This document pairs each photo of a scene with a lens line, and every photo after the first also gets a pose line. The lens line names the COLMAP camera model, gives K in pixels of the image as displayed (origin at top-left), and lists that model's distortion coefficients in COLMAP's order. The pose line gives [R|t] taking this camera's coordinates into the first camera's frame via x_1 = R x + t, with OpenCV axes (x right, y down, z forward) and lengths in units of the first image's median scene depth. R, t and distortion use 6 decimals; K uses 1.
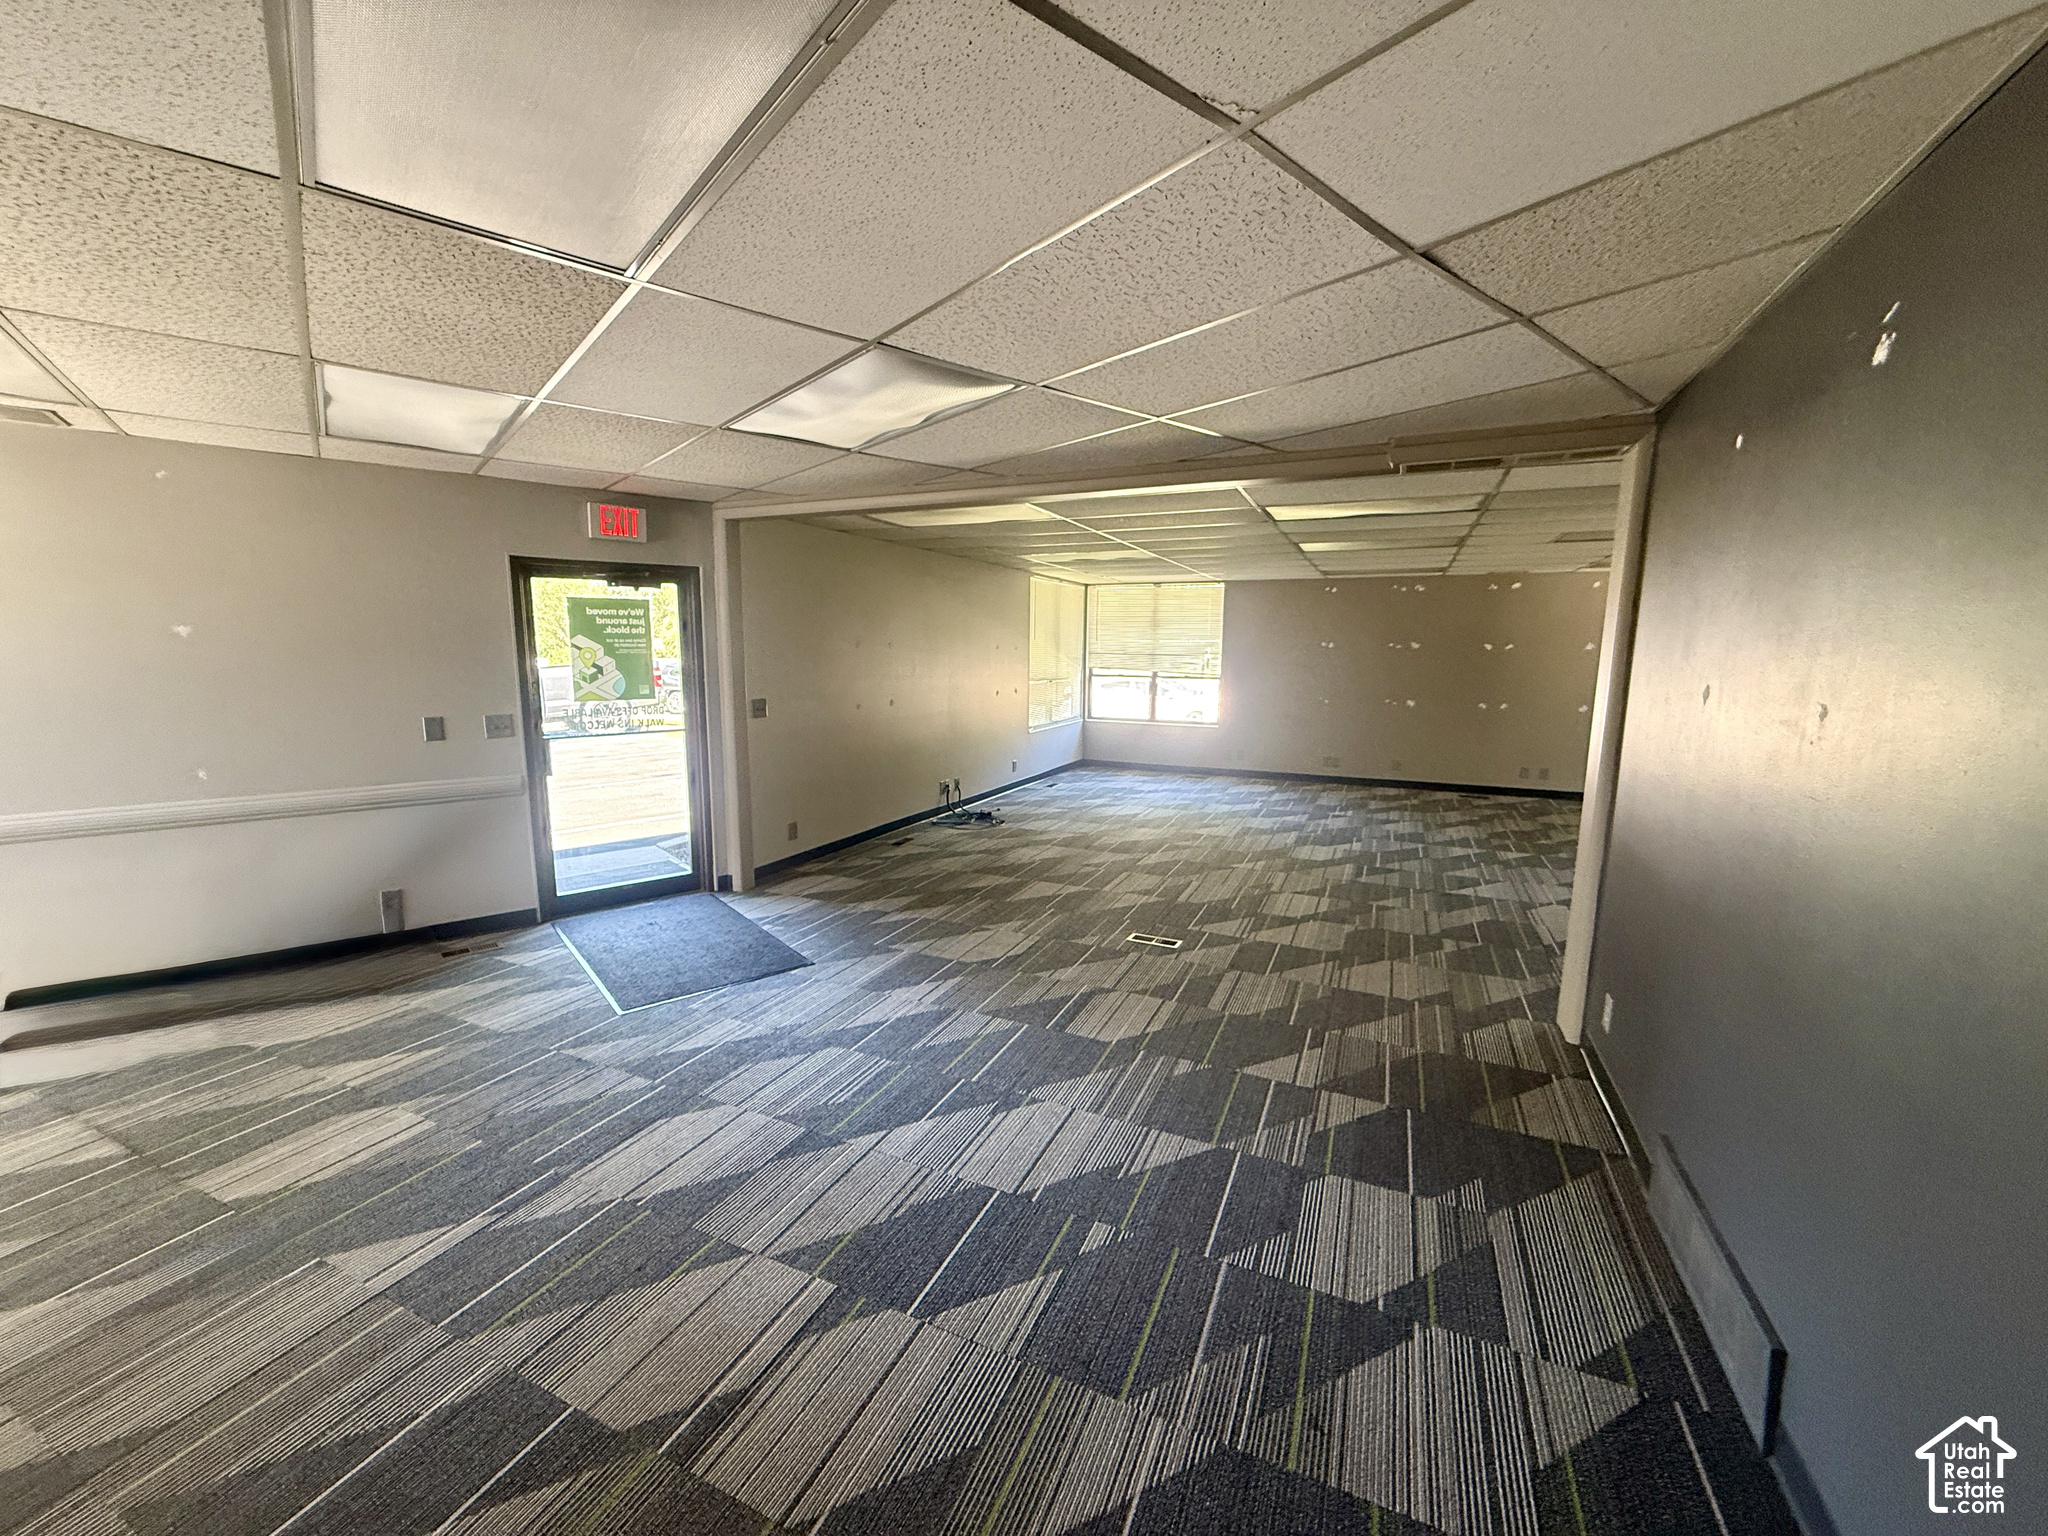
lens RADIAL K [[816.0, 0, 1023.9], [0, 816.0, 766.9], [0, 0, 1]] dist [-0.001681, 0.000188]
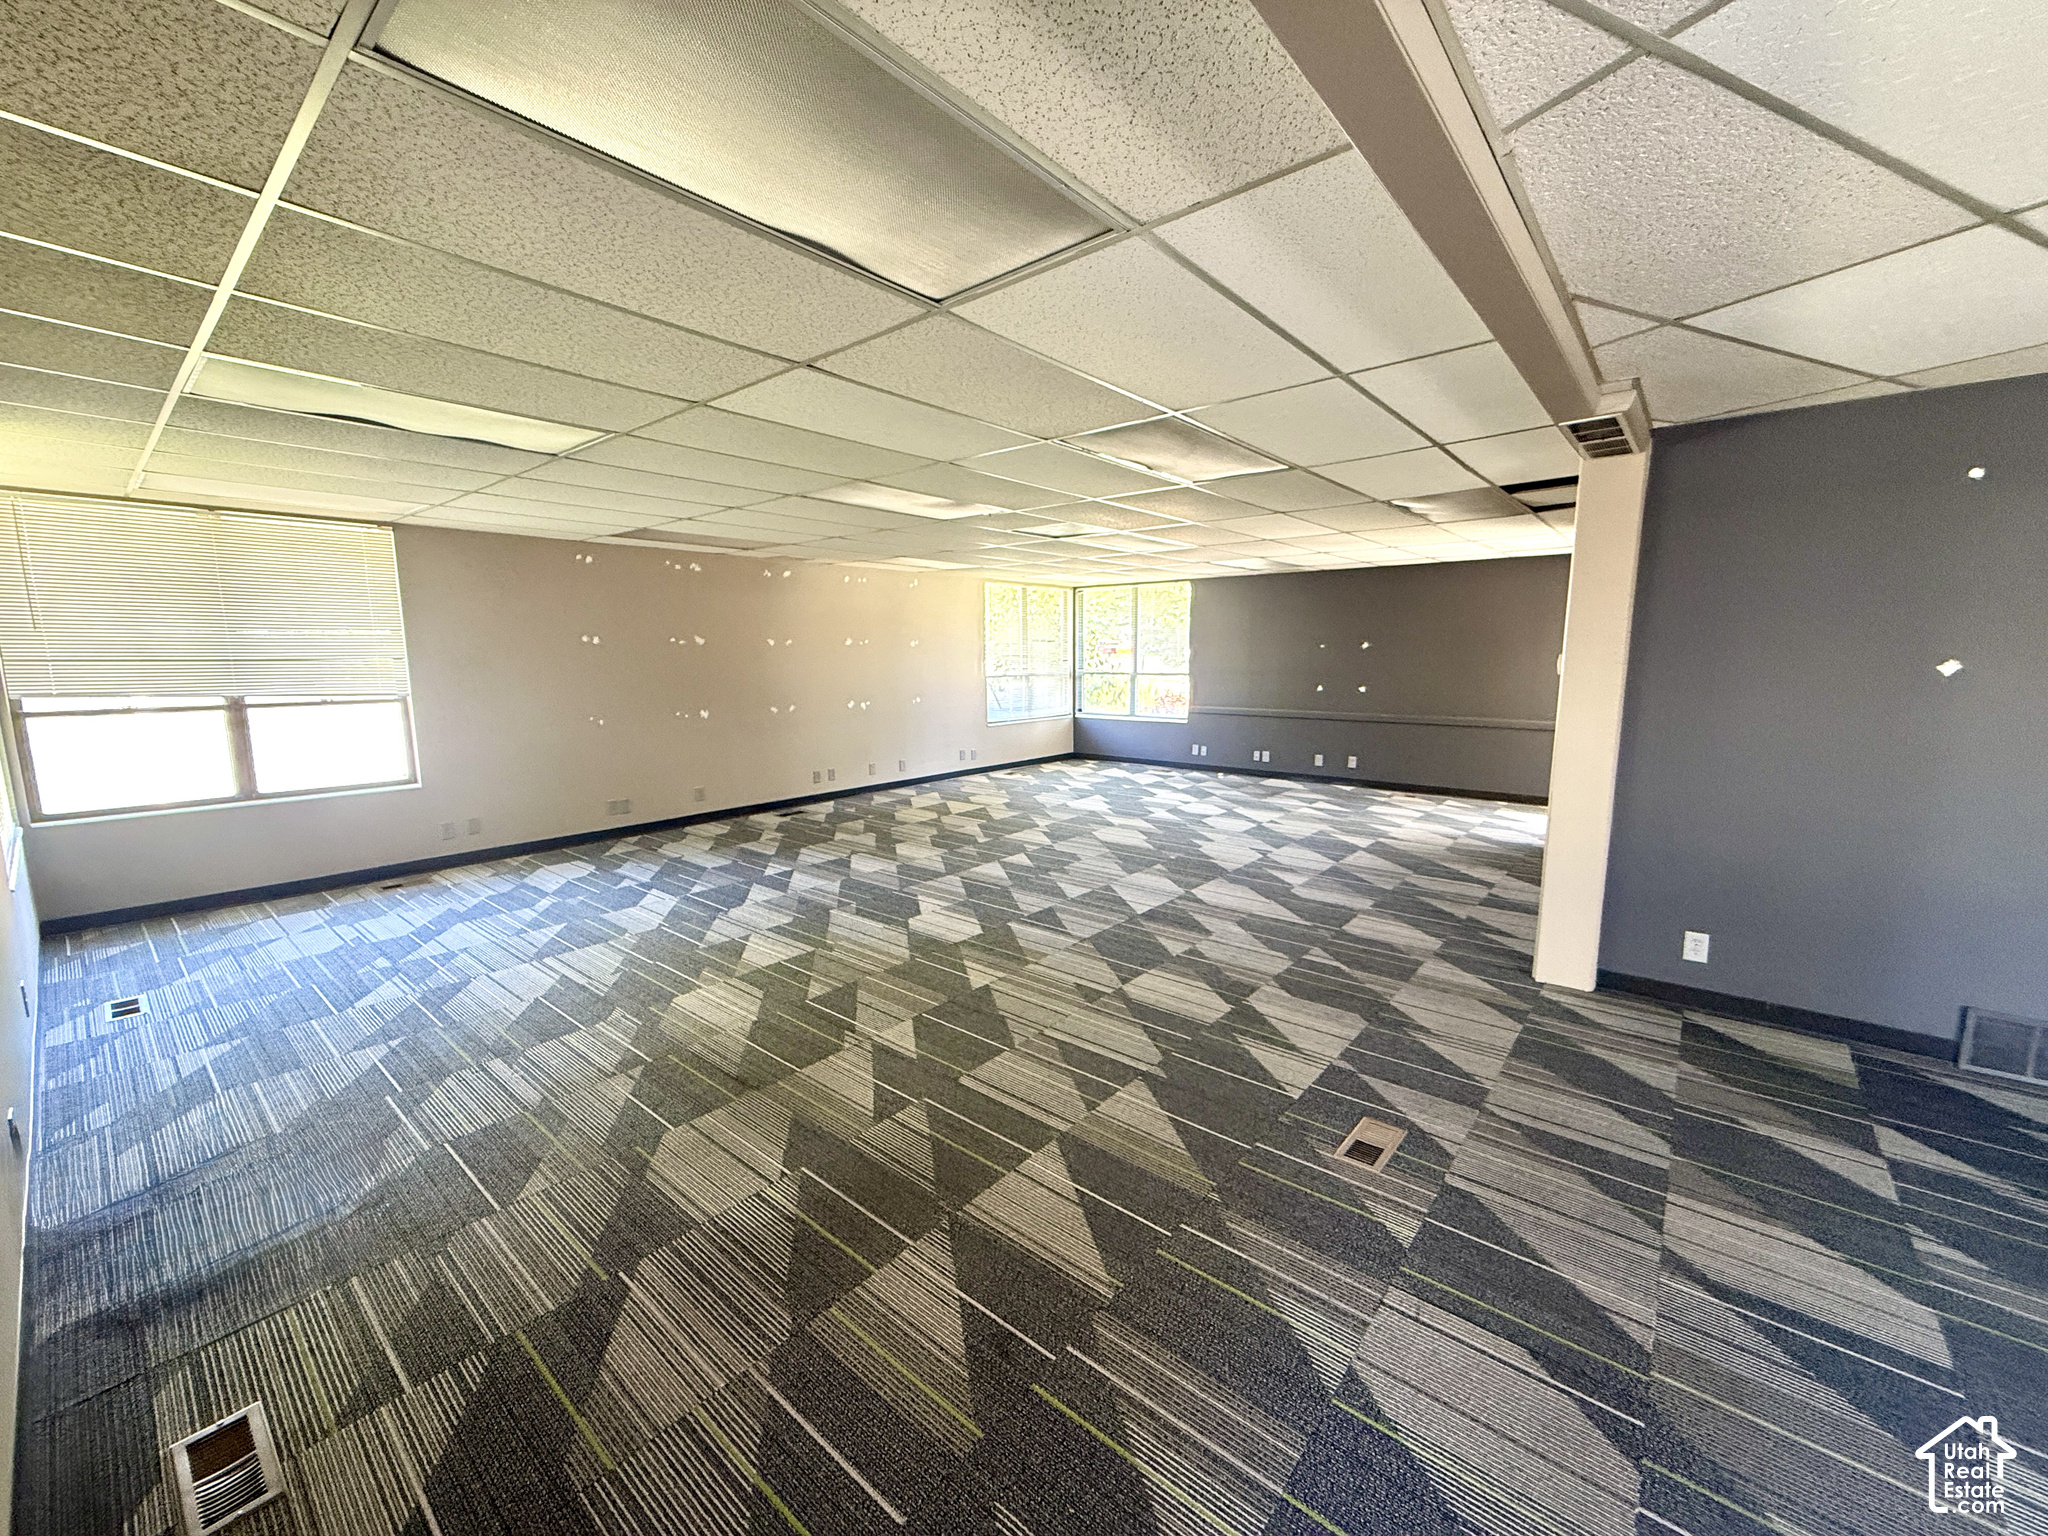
lens RADIAL K [[816.0, 0, 1010.9], [0, 816.0, 758.4], [0, 0, 1]] dist [-0.001681, 0.000188]
pose [[0.277528, -0.135941, 0.951051, -0.367397], [0.145985, 0.984410, 0.098109, -0.129237], [-0.949561, 0.111611, 0.293047, 0.914043]]
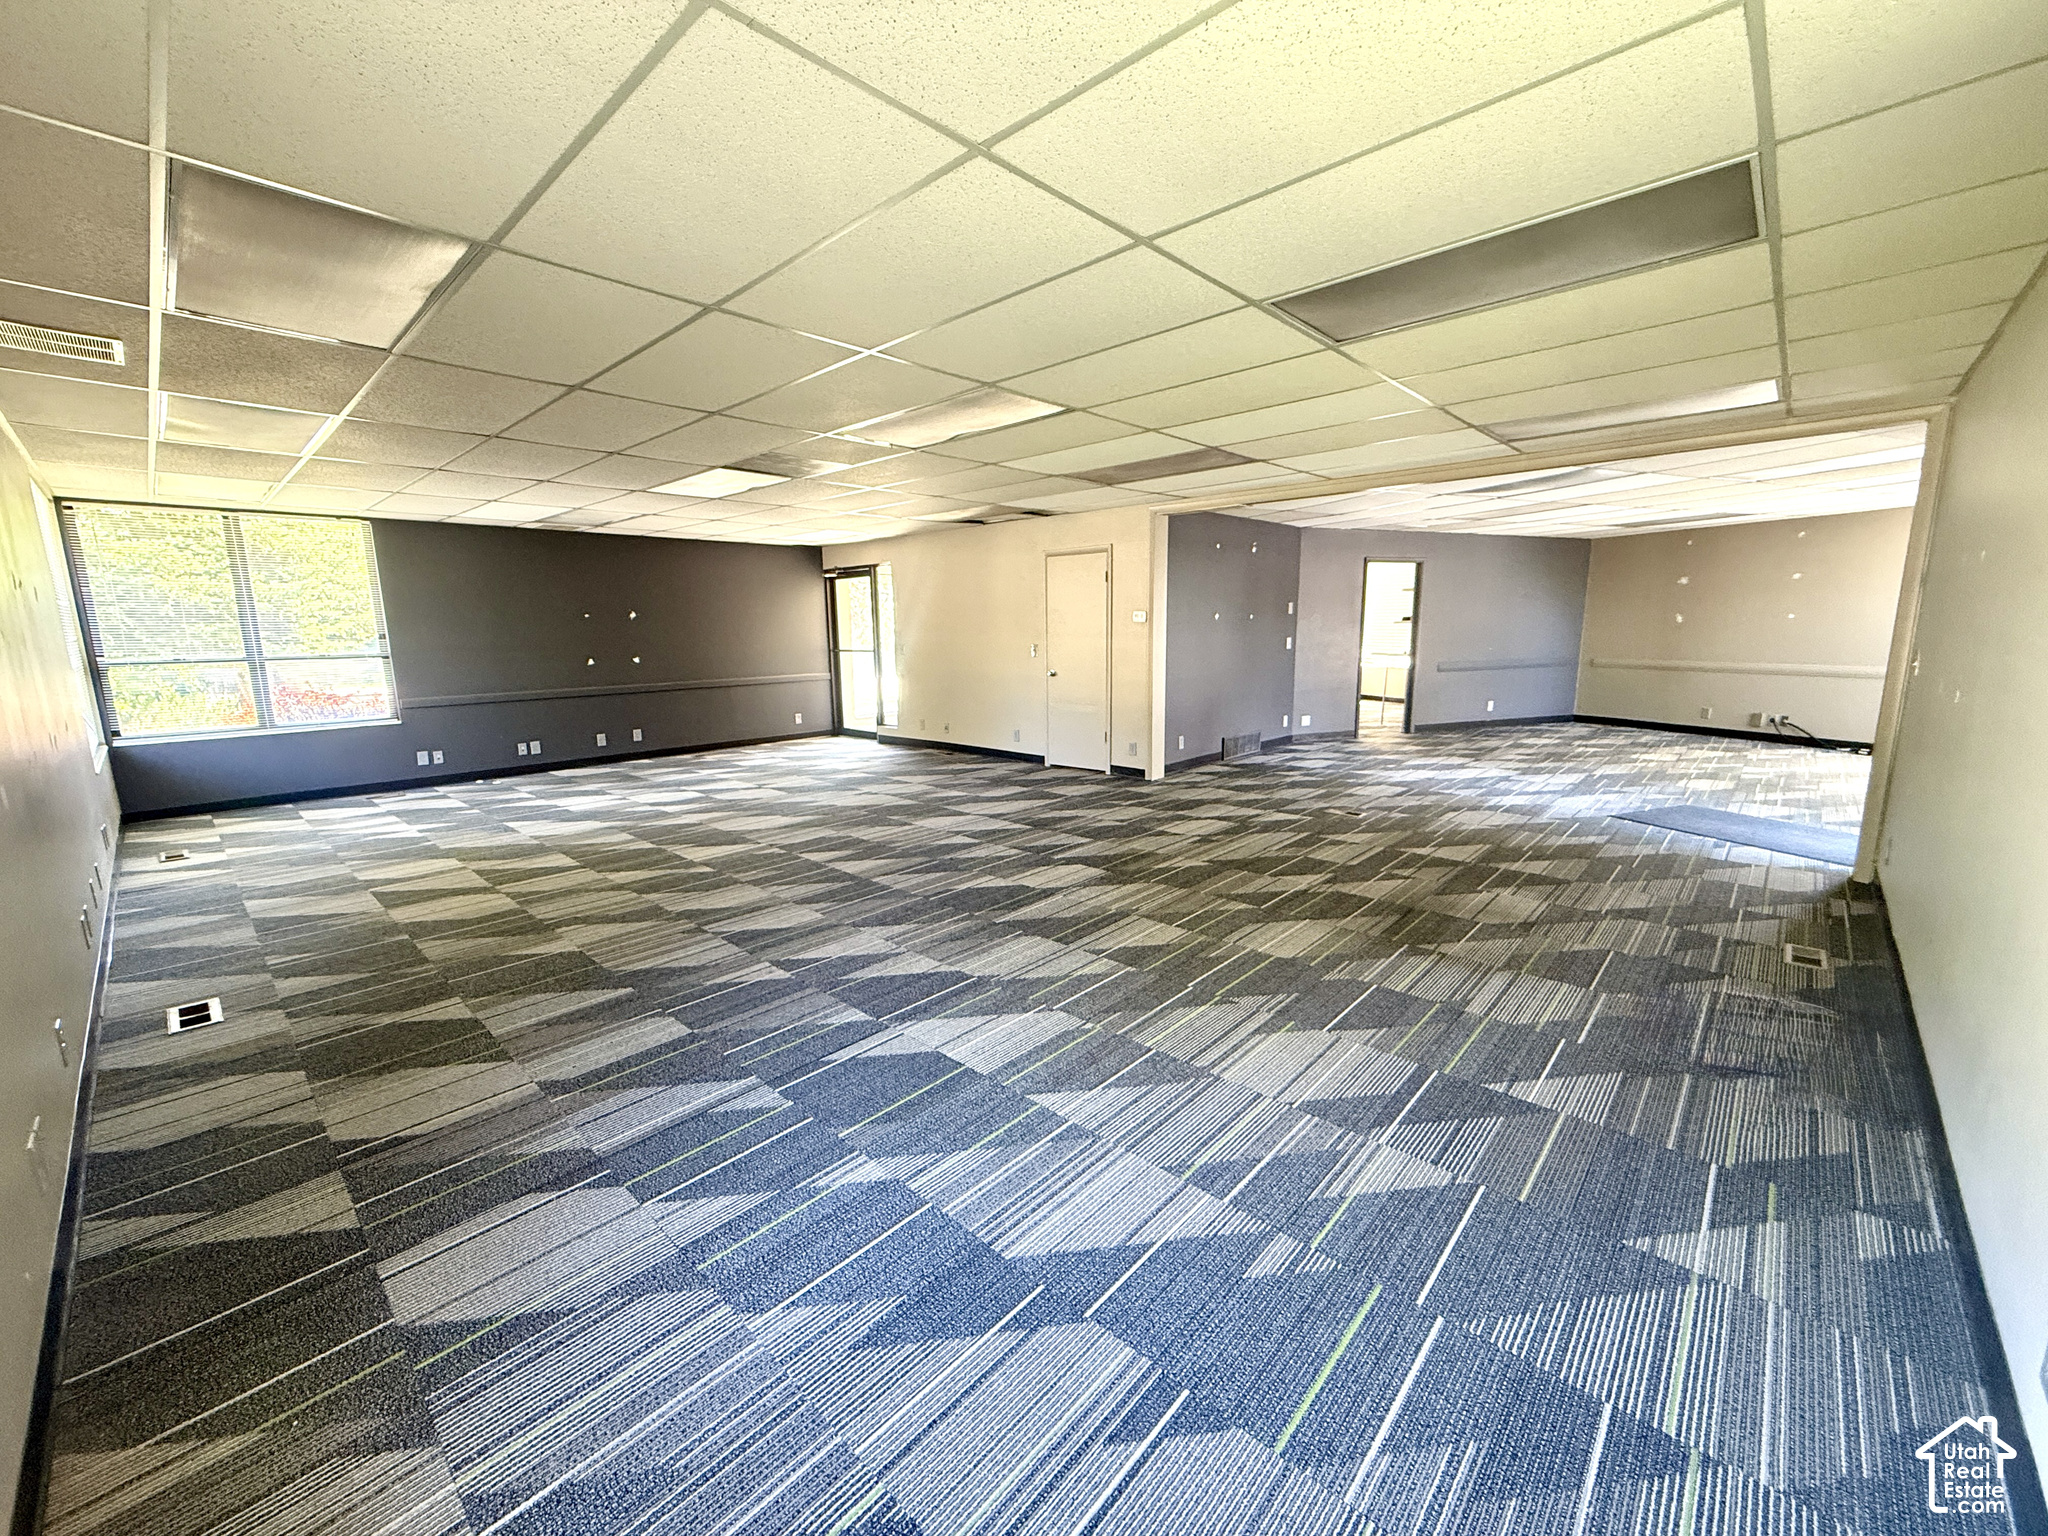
lens RADIAL K [[816.0, 0, 1009.3], [0, 816.0, 776.5], [0, 0, 1]] dist [-0.001681, 0.000188]
pose [[-0.943512, -0.055411, 0.326673, 0.214940], [0.054167, 0.946859, 0.317056, -0.268469], [-0.326882, 0.316841, -0.890371, 2.080174]]
